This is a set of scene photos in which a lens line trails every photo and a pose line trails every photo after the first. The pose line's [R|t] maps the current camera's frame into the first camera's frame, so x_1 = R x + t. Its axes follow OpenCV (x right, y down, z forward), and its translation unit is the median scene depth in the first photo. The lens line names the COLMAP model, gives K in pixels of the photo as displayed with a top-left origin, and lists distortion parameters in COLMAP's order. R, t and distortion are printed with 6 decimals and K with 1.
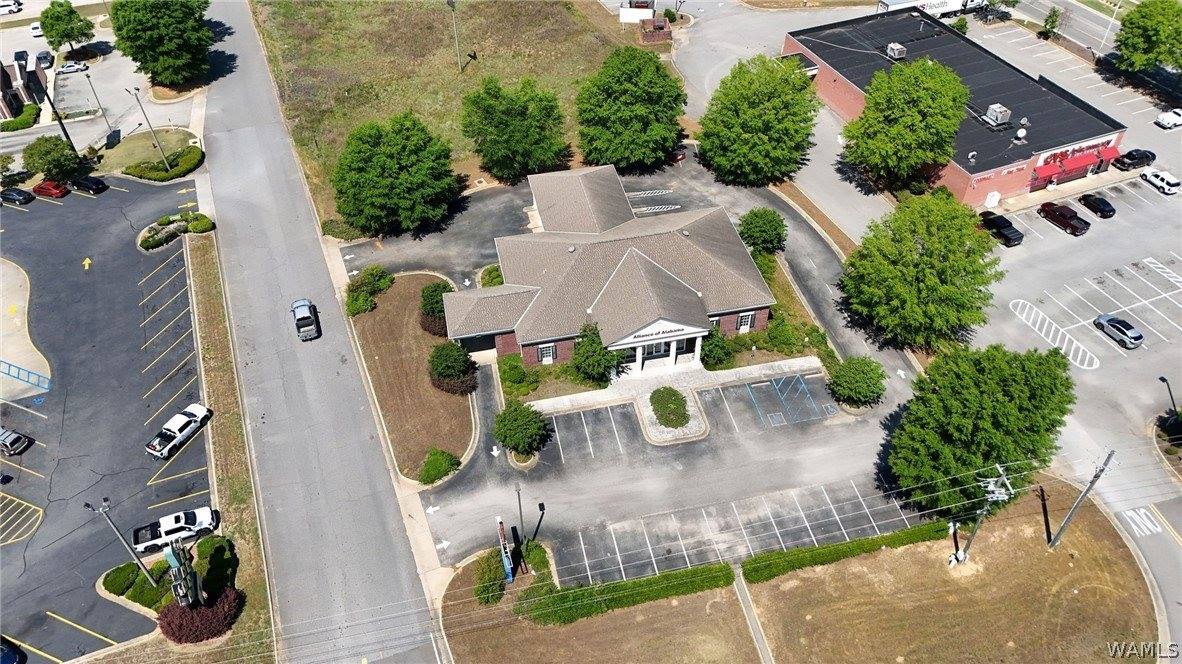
lens RADIAL K [[868.7, 0, 595.5], [0, 868.7, 333.7], [0, 0, 1]] dist [0.071693, -0.073398]
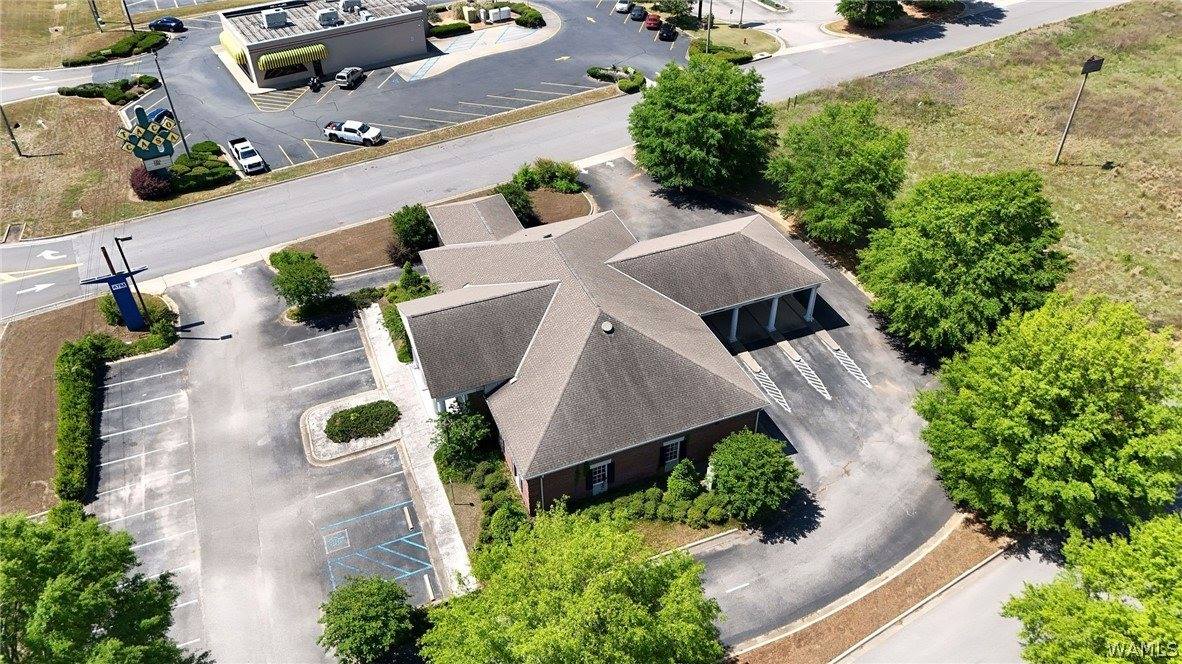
lens RADIAL K [[868.7, 0, 595.5], [0, 868.7, 333.7], [0, 0, 1]] dist [0.071693, -0.073398]
pose [[0.175142, 0.628581, -0.757767, 0.550801], [-0.679501, 0.634140, 0.368978, -0.320165], [0.712463, 0.450280, 0.538186, 0.616724]]
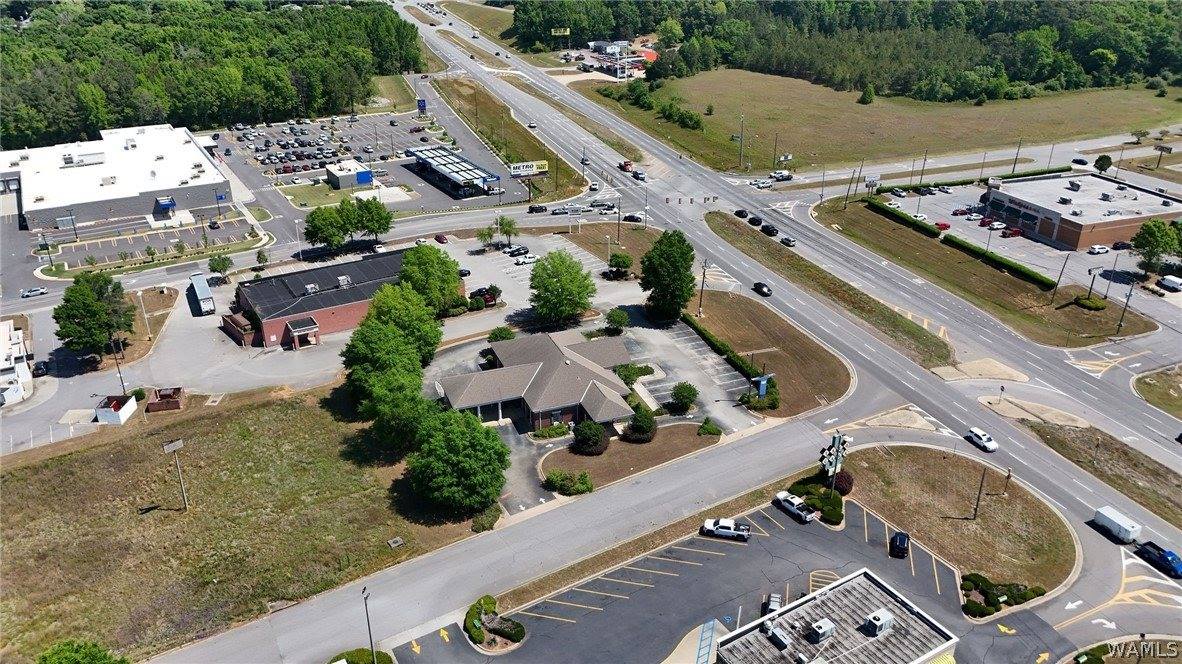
lens RADIAL K [[868.7, 0, 595.5], [0, 868.7, 333.7], [0, 0, 1]] dist [0.071693, -0.073398]
pose [[-0.157600, -0.414959, 0.896087, -1.363055], [0.682389, 0.610153, 0.402565, -0.694153], [-0.713798, 0.674923, 0.187004, 0.572973]]
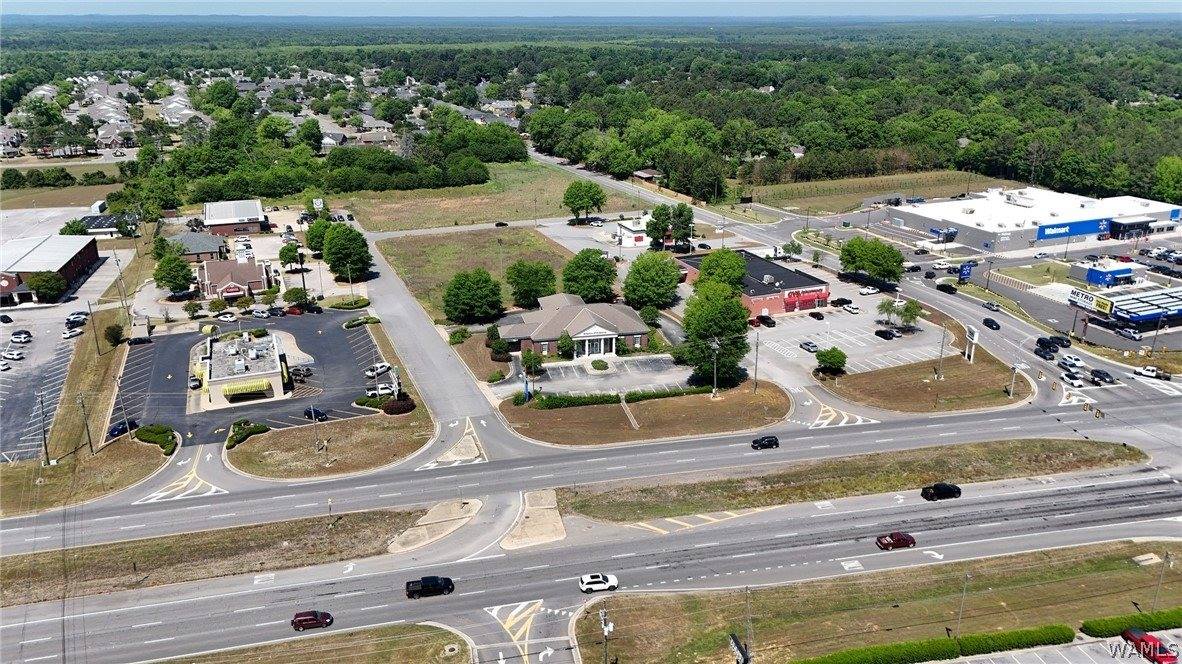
lens RADIAL K [[868.7, 0, 595.5], [0, 868.7, 333.7], [0, 0, 1]] dist [0.071693, -0.073398]
pose [[0.999944, 0.010117, 0.003031, 0.057947], [-0.008035, 0.914996, -0.403383, 0.780799], [-0.006854, 0.403336, 0.915026, -0.906549]]
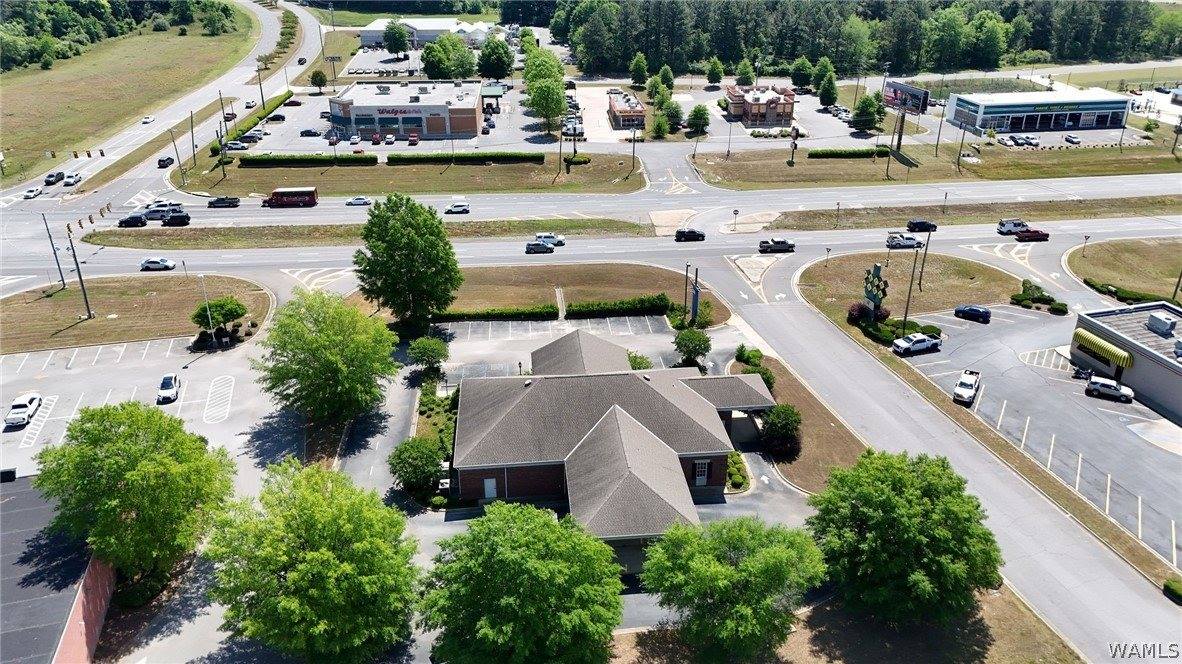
lens RADIAL K [[868.7, 0, 595.5], [0, 868.7, 333.7], [0, 0, 1]] dist [0.071693, -0.073398]
pose [[-0.993263, -0.036568, 0.109963, -0.070538], [0.089777, 0.357186, 0.929709, -0.964734], [-0.073275, 0.933317, -0.351496, 1.206378]]
